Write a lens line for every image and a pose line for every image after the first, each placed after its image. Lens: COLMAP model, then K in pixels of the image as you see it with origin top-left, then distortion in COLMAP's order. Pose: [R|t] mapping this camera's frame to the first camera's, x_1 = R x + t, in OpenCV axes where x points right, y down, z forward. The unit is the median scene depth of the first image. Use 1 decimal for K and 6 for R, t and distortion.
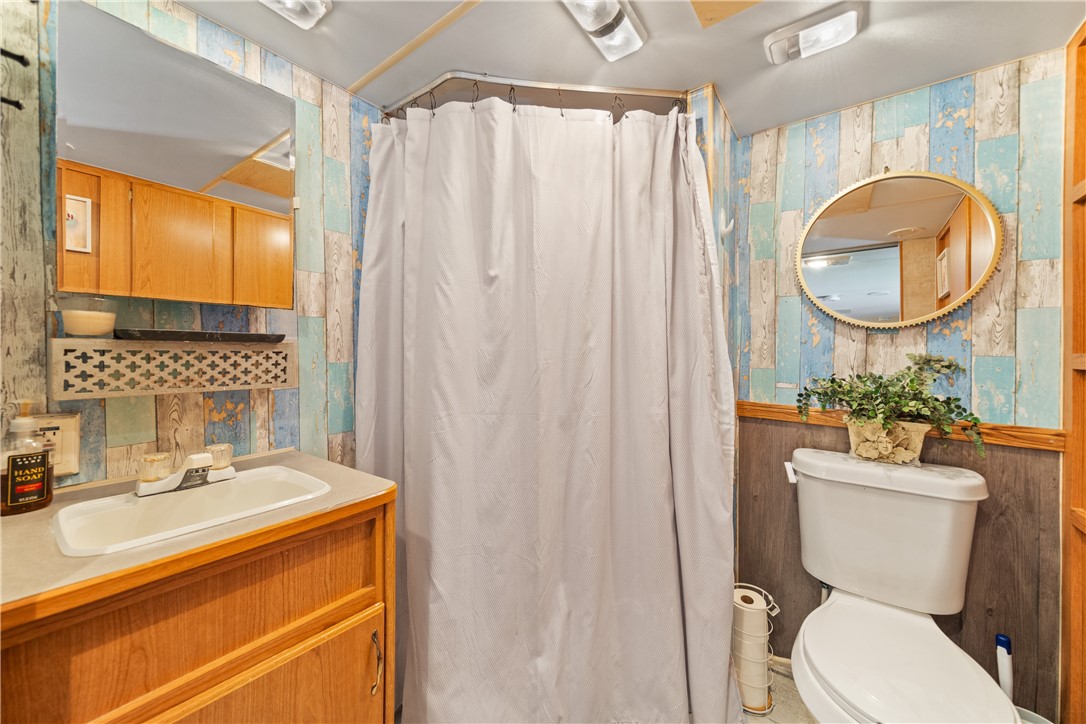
lens RADIAL K [[401.4, 0, 540.5], [0, 401.4, 350.4], [0, 0, 1]] dist [0.000440, 0.000098]
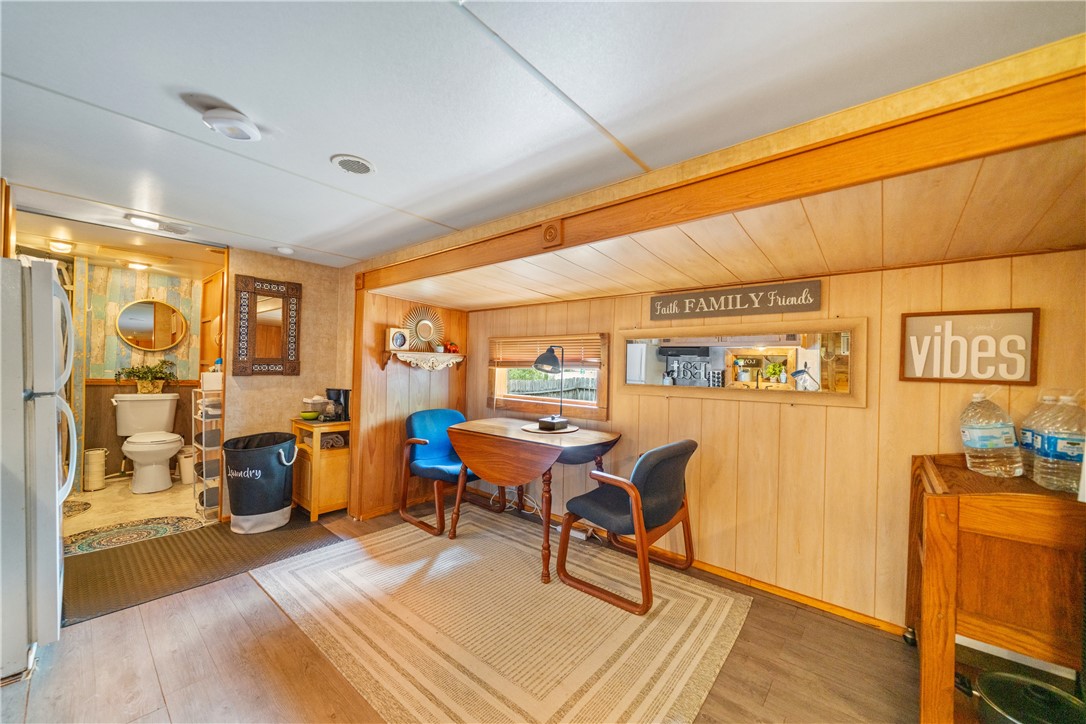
lens RADIAL K [[406.4, 0, 543.9], [0, 406.4, 367.5], [0, 0, 1]] dist [-0.000996, -0.000129]
pose [[0.057888, 0.000103, 0.998323, -1.939808], [-0.029710, 0.999557, 0.001619, -0.021564], [-0.997881, -0.029754, 0.057865, -2.045792]]
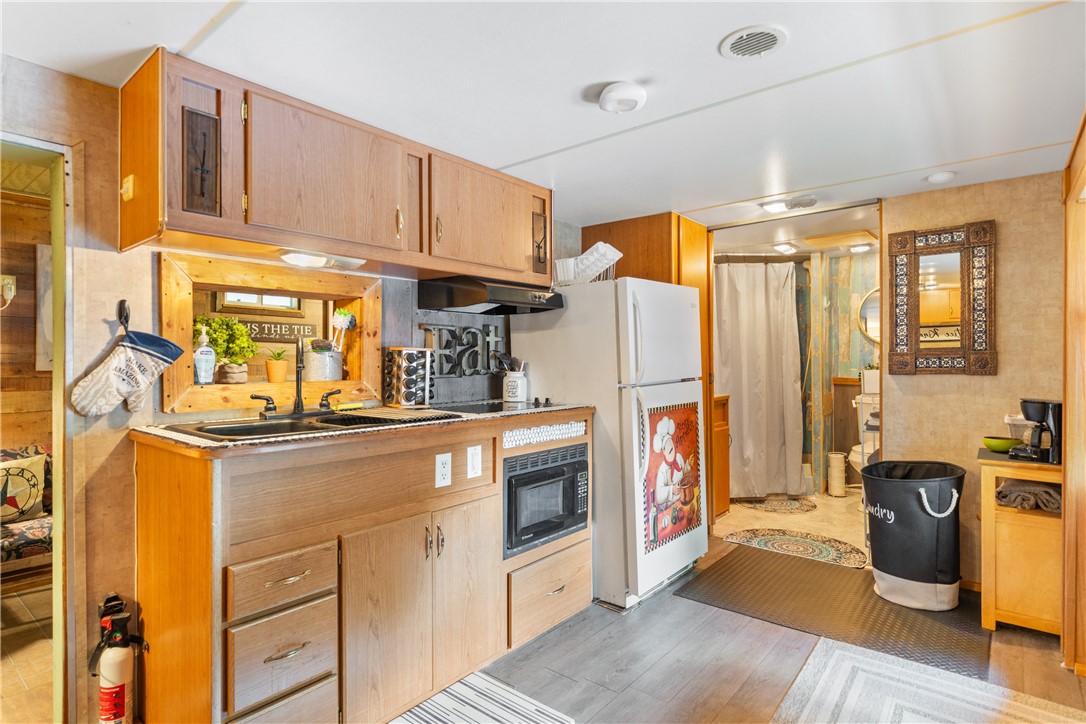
lens RADIAL K [[561.4, 0, 543.0], [0, 561.4, 362.0], [0, 0, 1]] dist [-0.000683, 0.000488]
pose [[0.998870, -0.009067, -0.046645, -1.108087], [0.009631, 0.999883, 0.011881, -0.011361], [0.046532, -0.012317, 0.998841, -2.496954]]
